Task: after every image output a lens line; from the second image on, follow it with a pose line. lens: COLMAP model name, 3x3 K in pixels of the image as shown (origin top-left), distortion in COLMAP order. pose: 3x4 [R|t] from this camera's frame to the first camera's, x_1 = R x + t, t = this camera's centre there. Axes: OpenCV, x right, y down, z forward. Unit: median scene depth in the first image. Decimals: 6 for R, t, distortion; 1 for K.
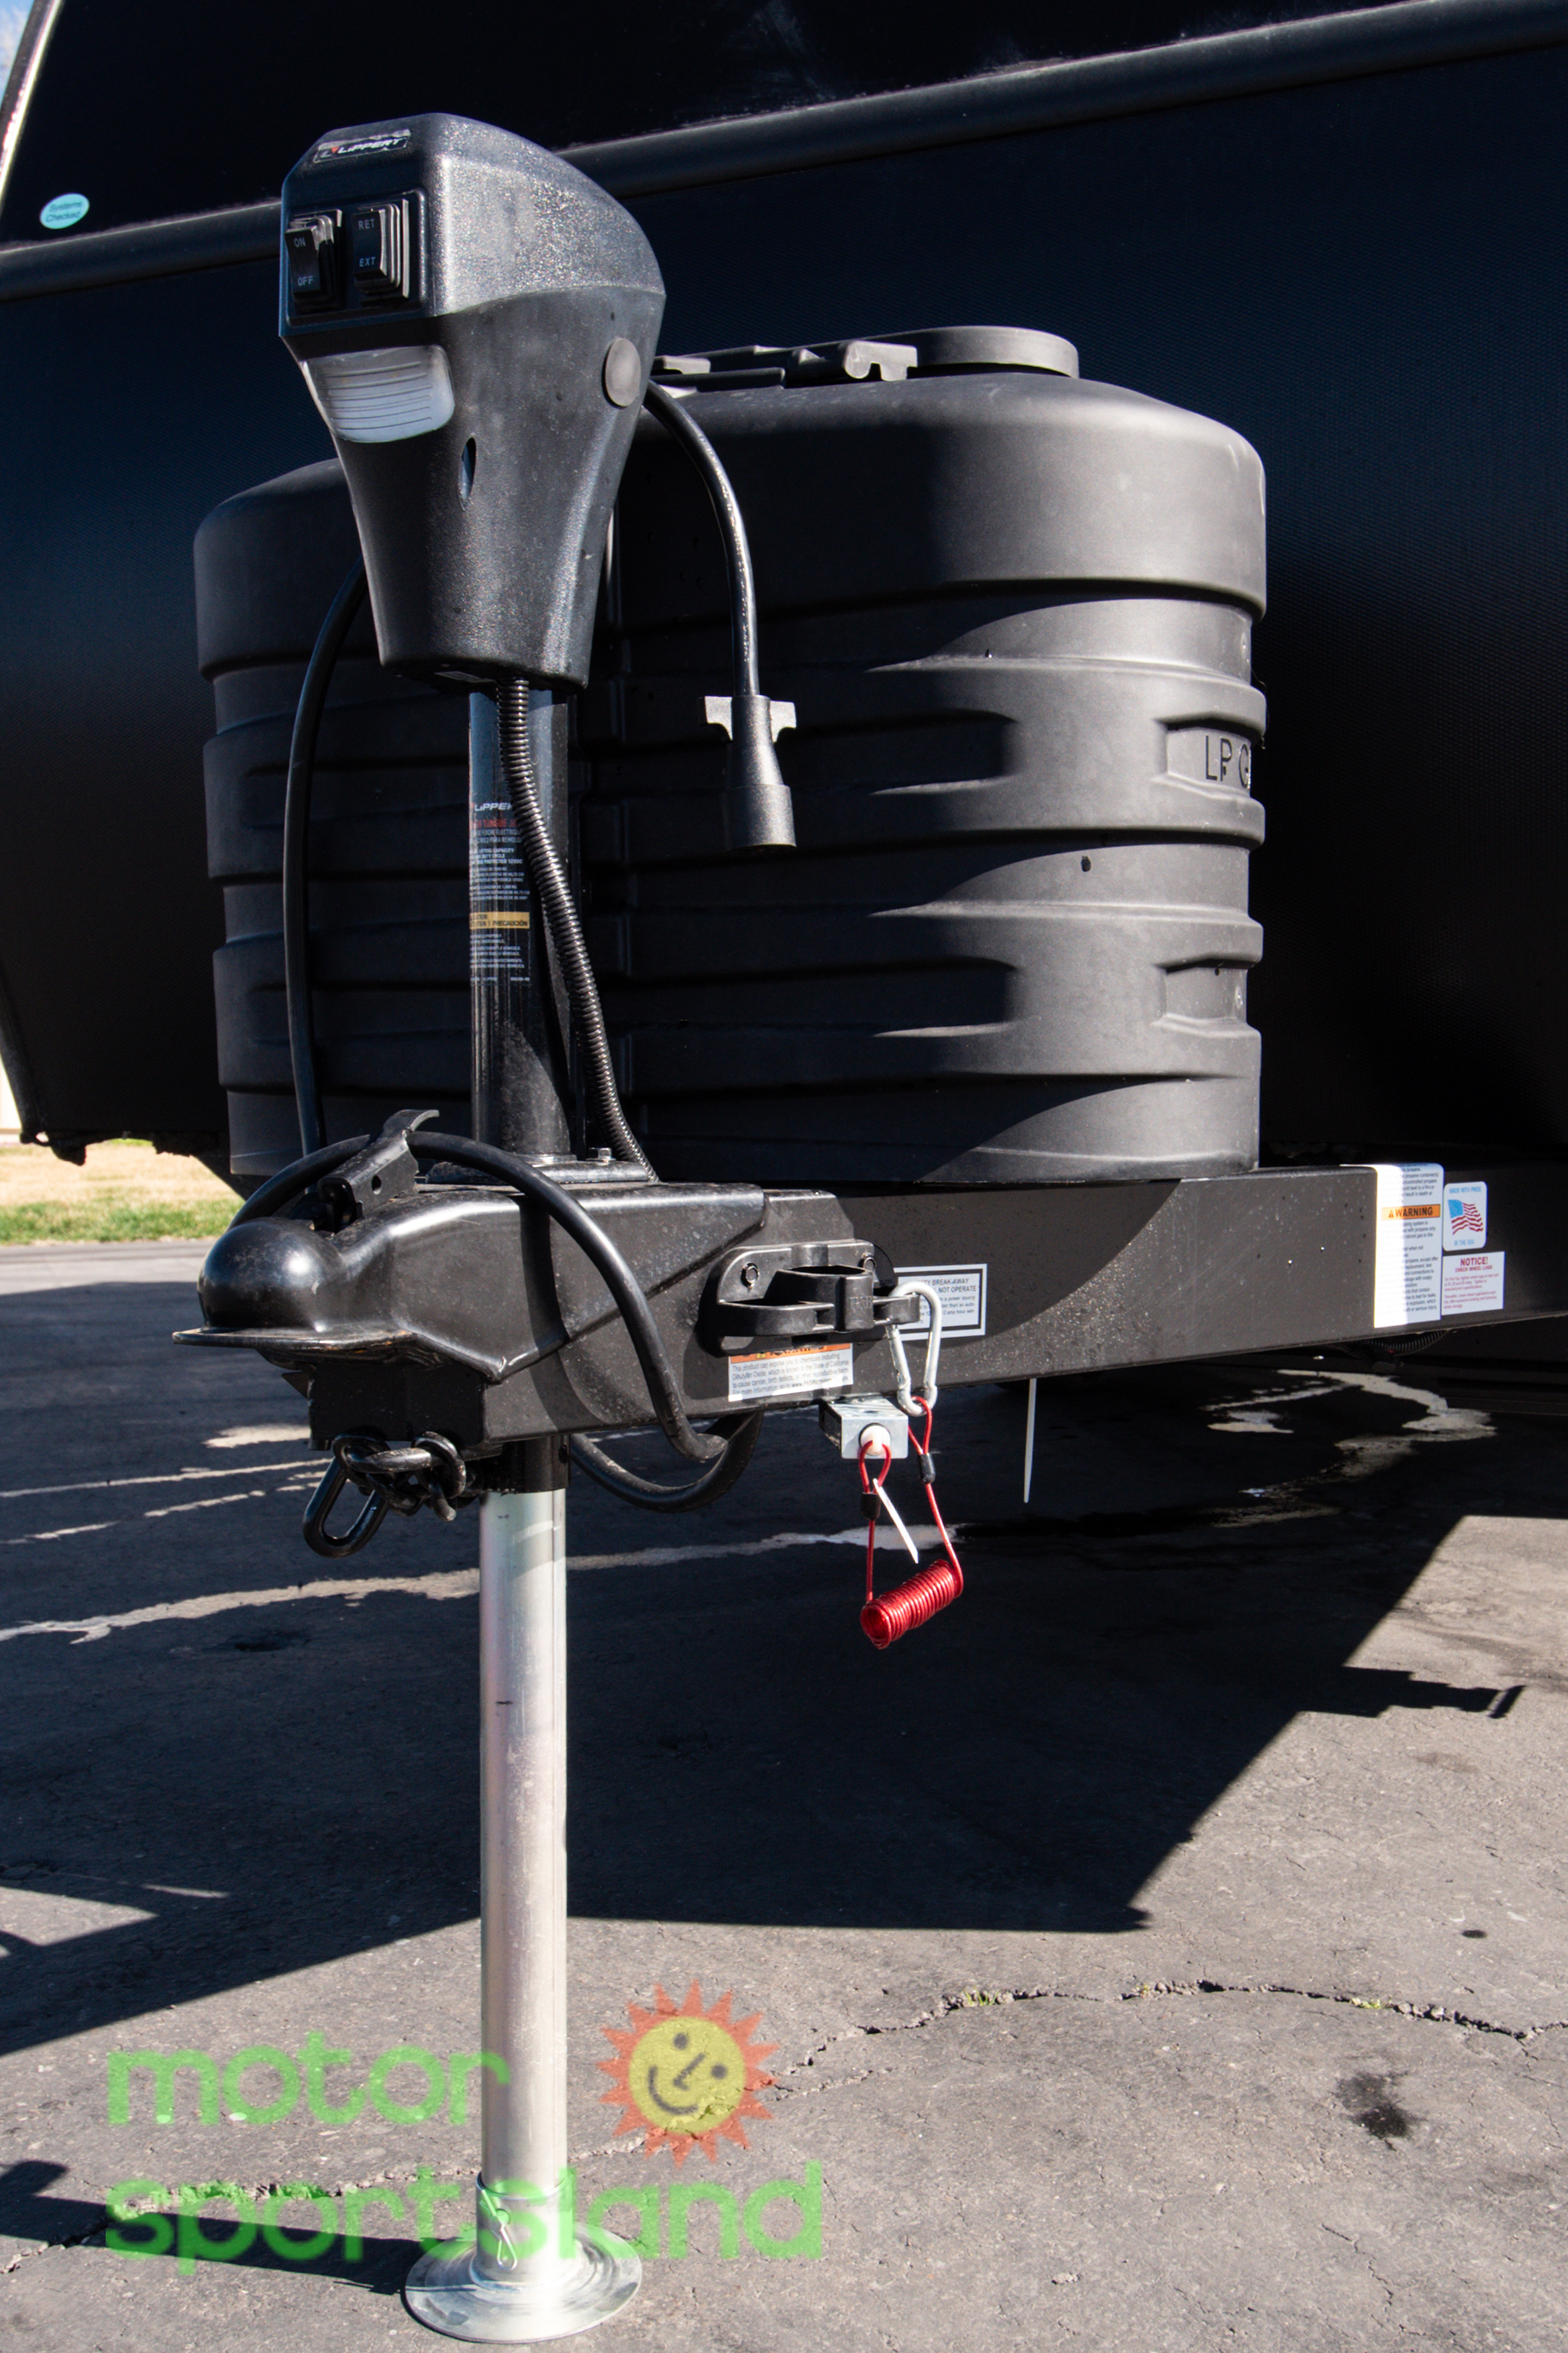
lens RADIAL K [[2339.4, 0, 784.0], [0, 2339.4, 1176.5], [0, 0, 1]] dist [0.069698, 0.000911]
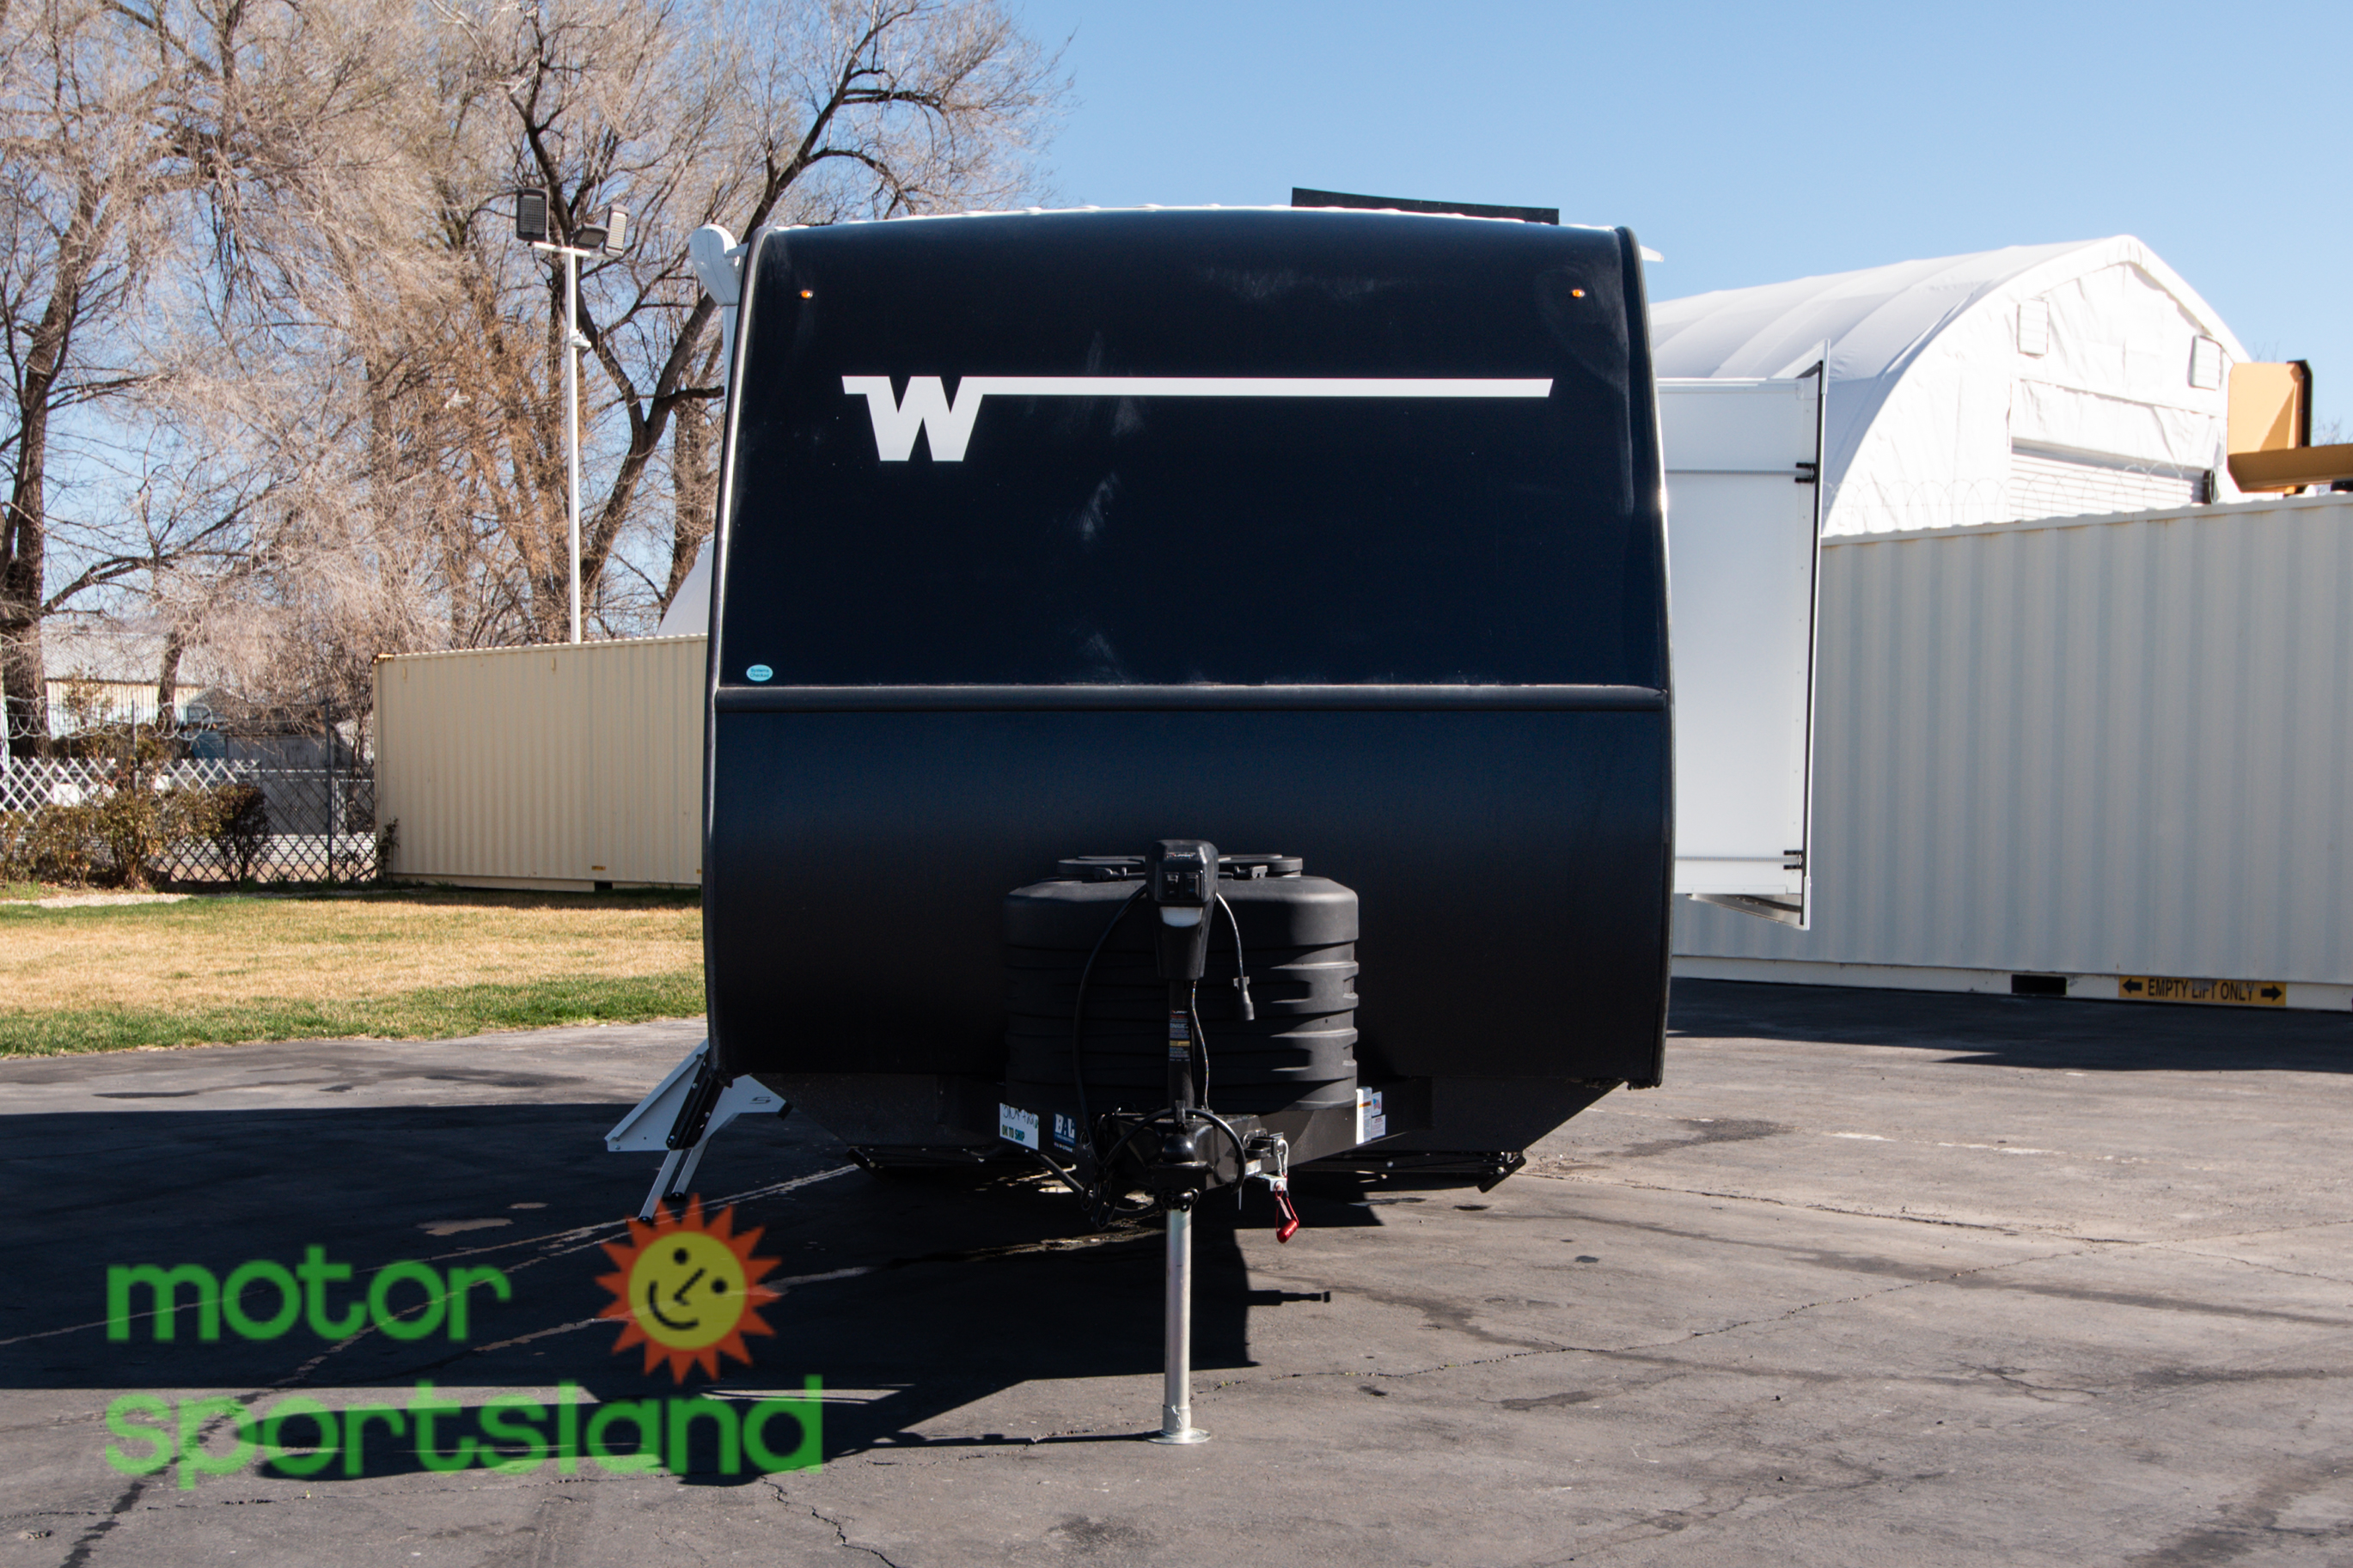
lens RADIAL K [[2339.4, 0, 1176.5], [0, 2339.4, 784.0], [0, 0, 1]] dist [0.069698, 0.000911]
pose [[0.927625, 0.019336, 0.373012, -1.354318], [0.005863, 0.997782, -0.066305, -0.245565], [-0.373467, 0.063693, 0.925454, -2.139706]]
